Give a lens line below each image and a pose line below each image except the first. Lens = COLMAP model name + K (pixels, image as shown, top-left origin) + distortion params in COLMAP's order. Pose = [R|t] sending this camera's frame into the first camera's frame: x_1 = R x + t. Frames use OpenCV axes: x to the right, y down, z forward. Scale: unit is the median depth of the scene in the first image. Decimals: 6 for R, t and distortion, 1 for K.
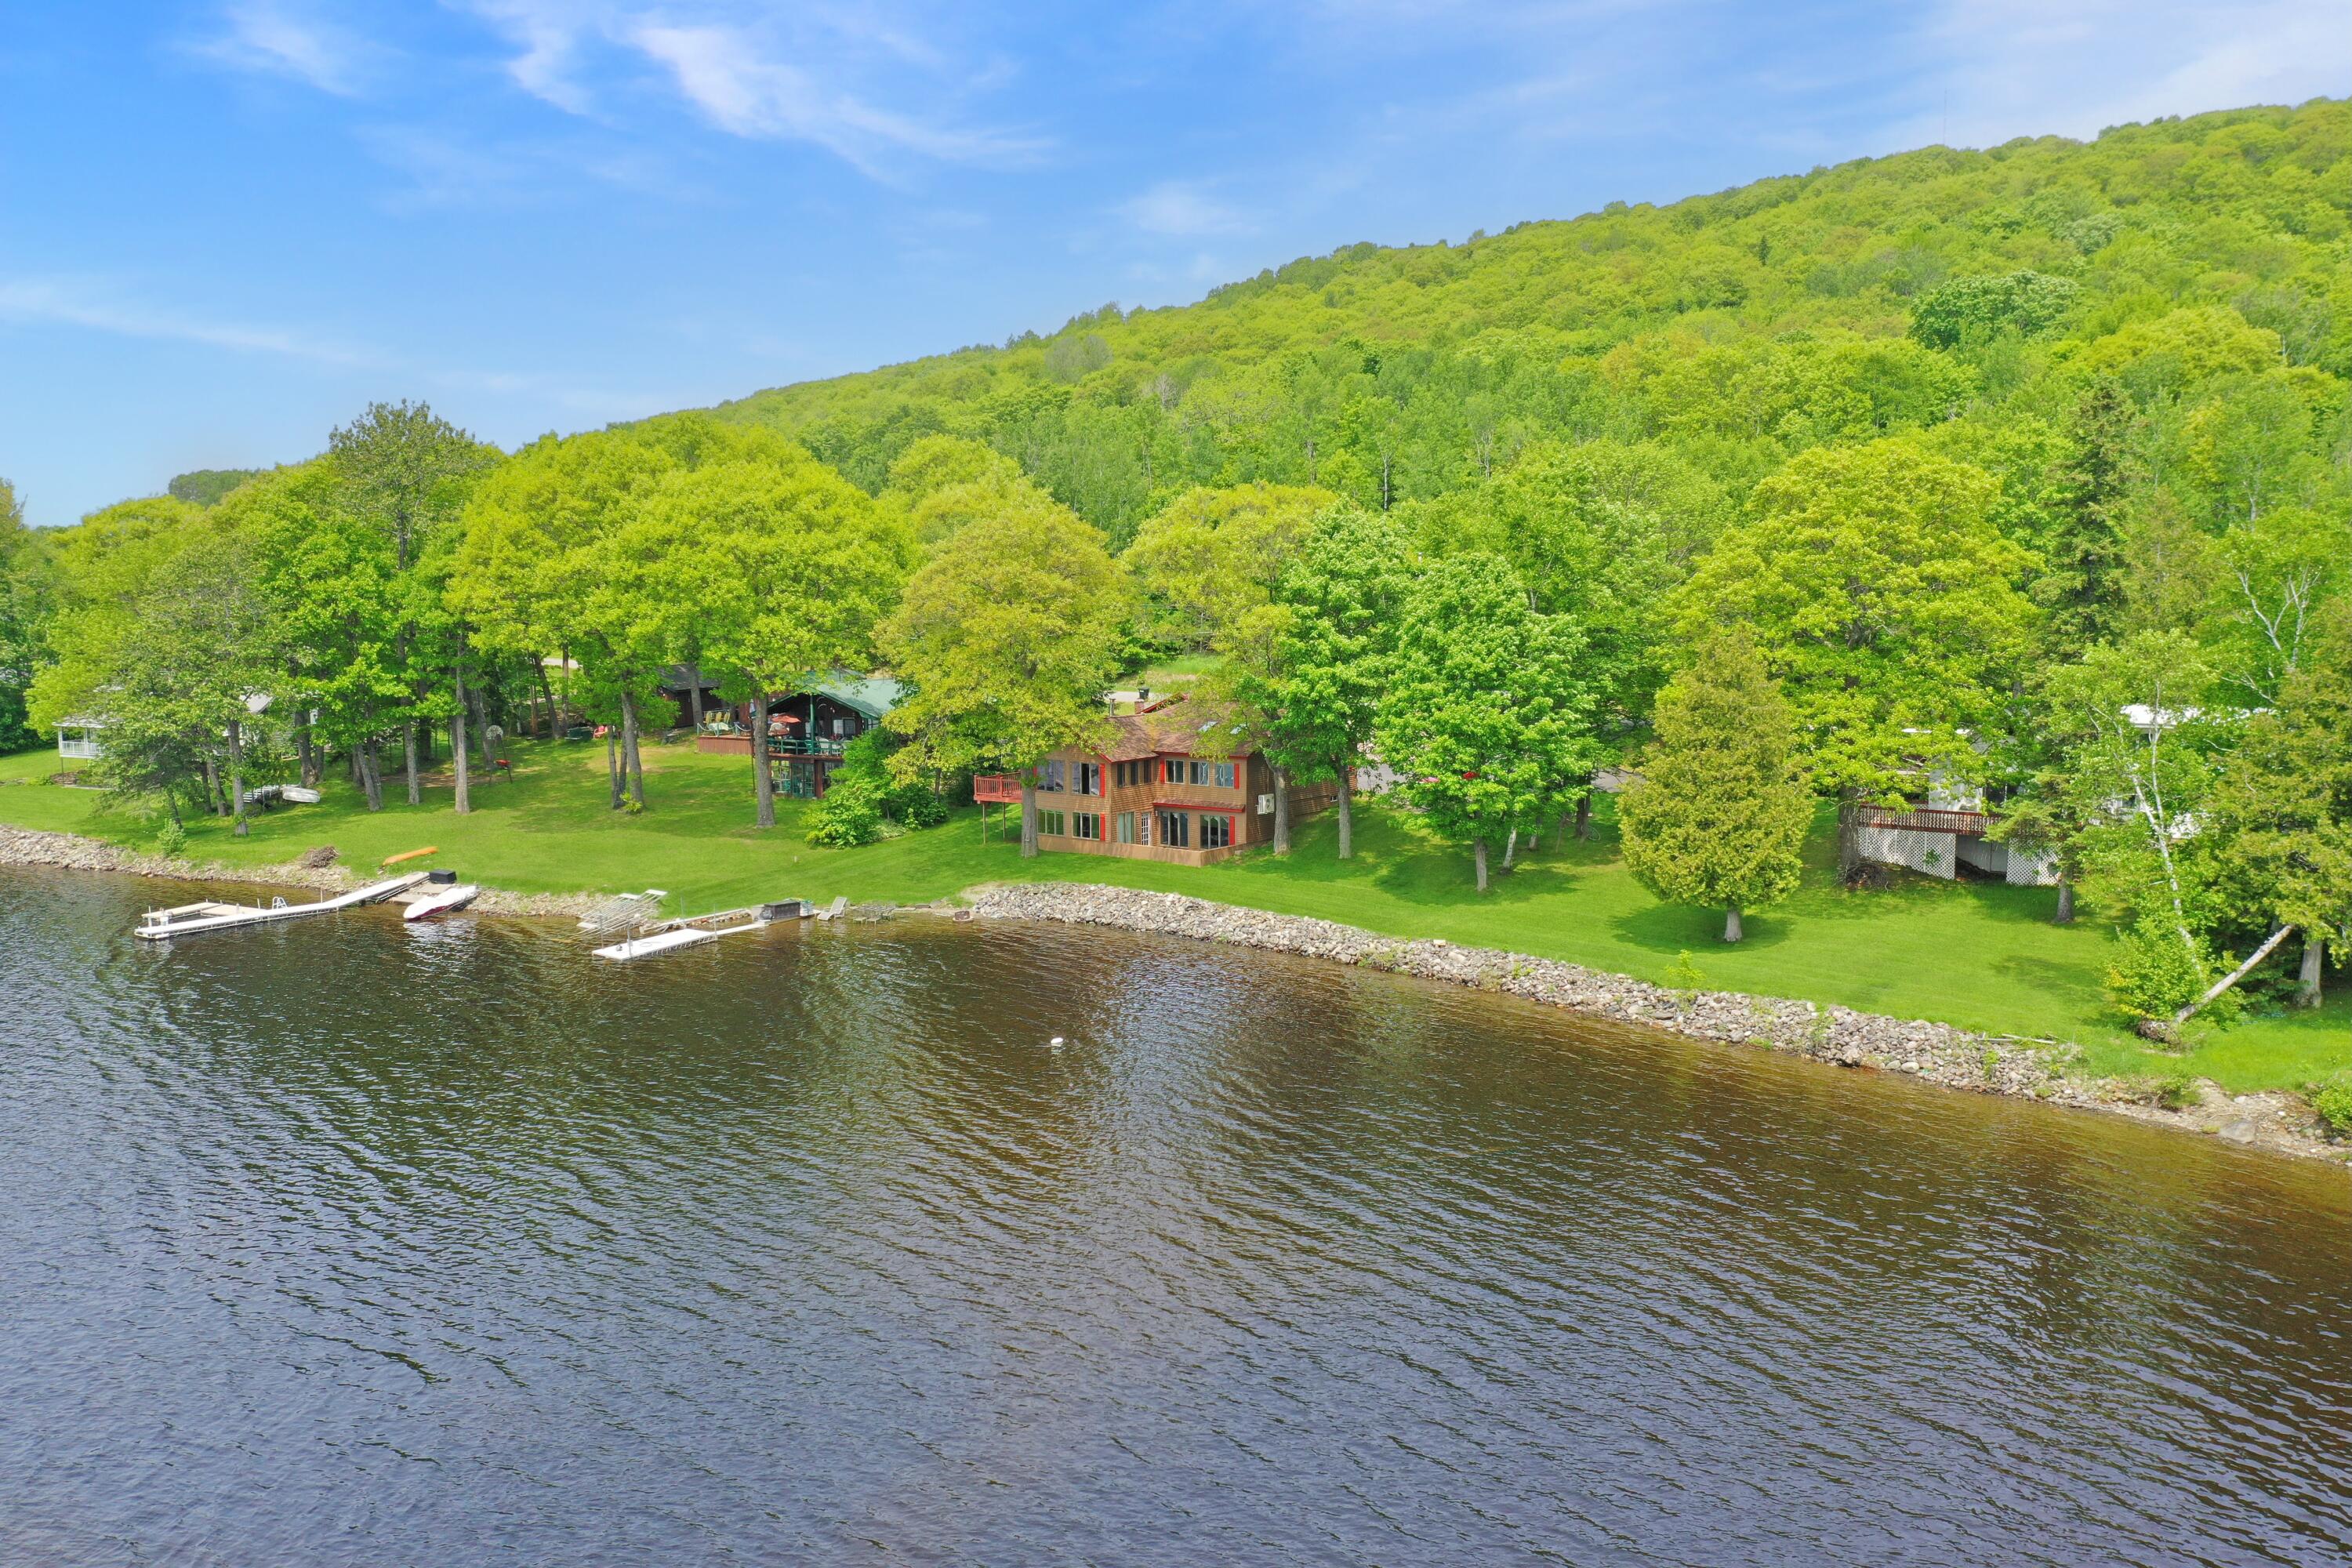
lens RADIAL K [[1929.0, 0, 1172.7], [0, 1929.0, 821.5], [0, 0, 1]] dist [0.004800, 0.001674]
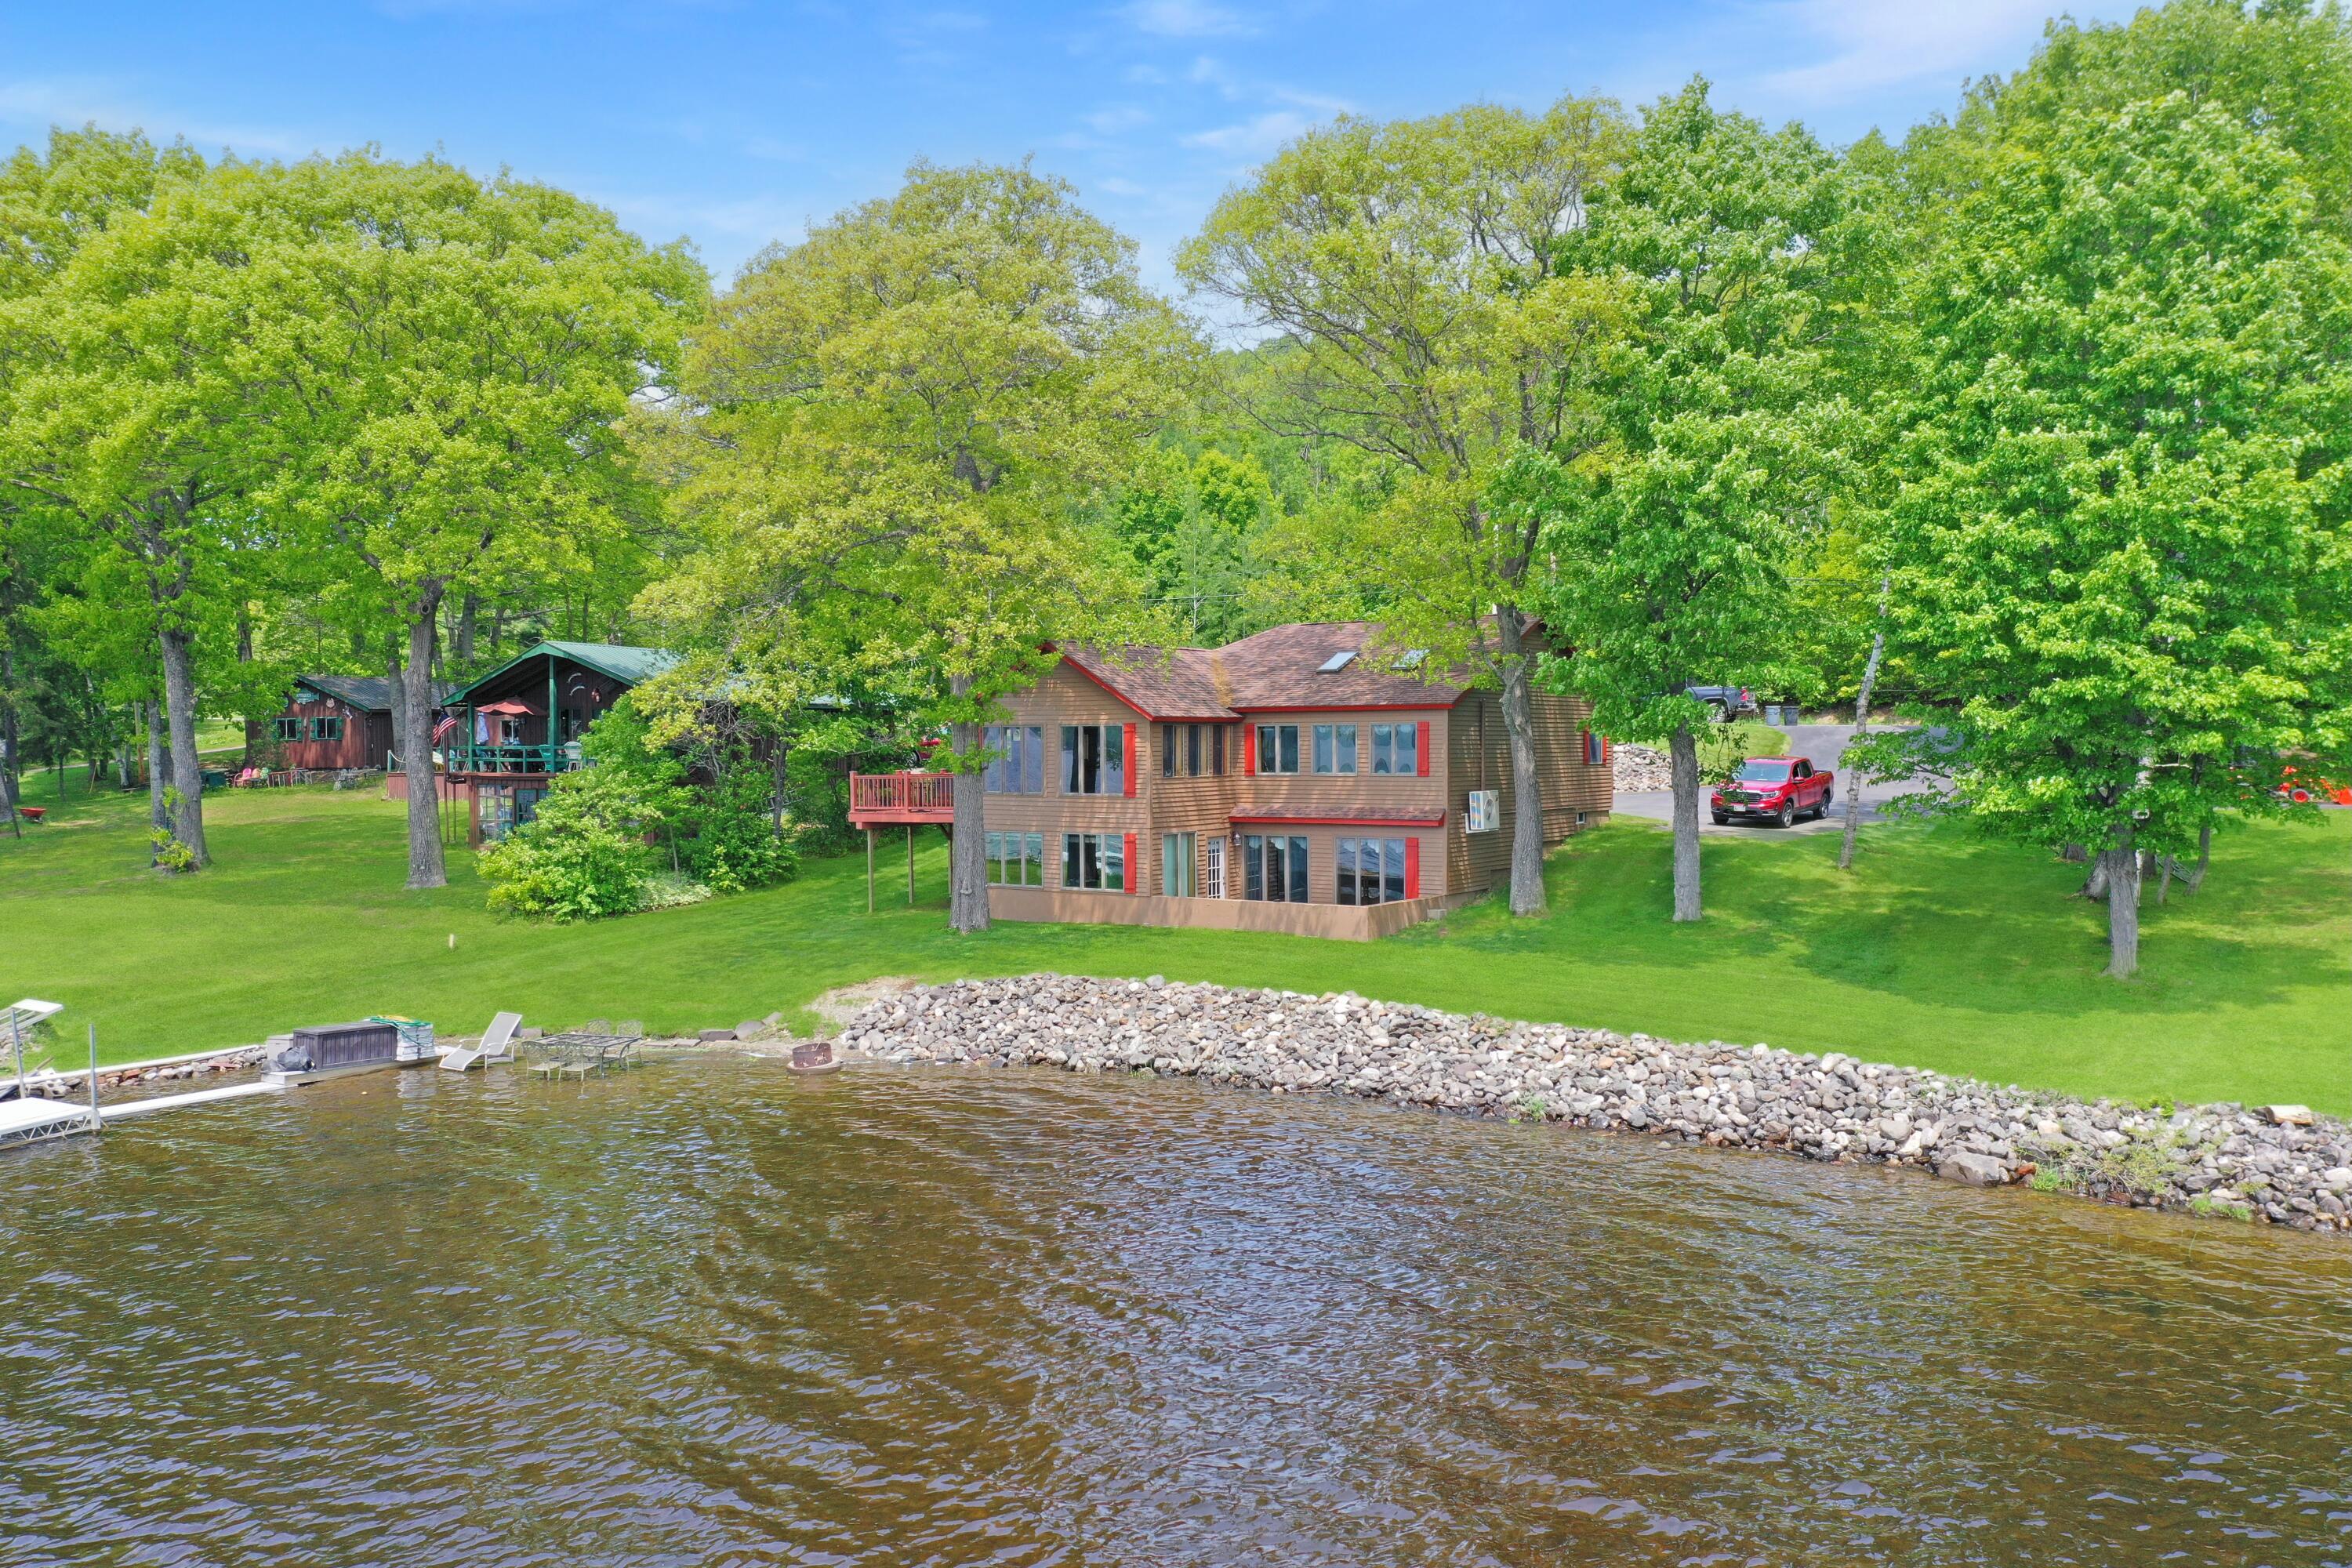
lens RADIAL K [[1897.4, 0, 1173.4], [0, 1897.4, 919.7], [0, 0, 1]] dist [-0.000182, 0.000510]
pose [[0.998270, -0.005030, 0.058573, -0.053091], [0.006996, 0.999418, -0.033397, 0.031618], [-0.058371, 0.033749, 0.997724, 0.557308]]
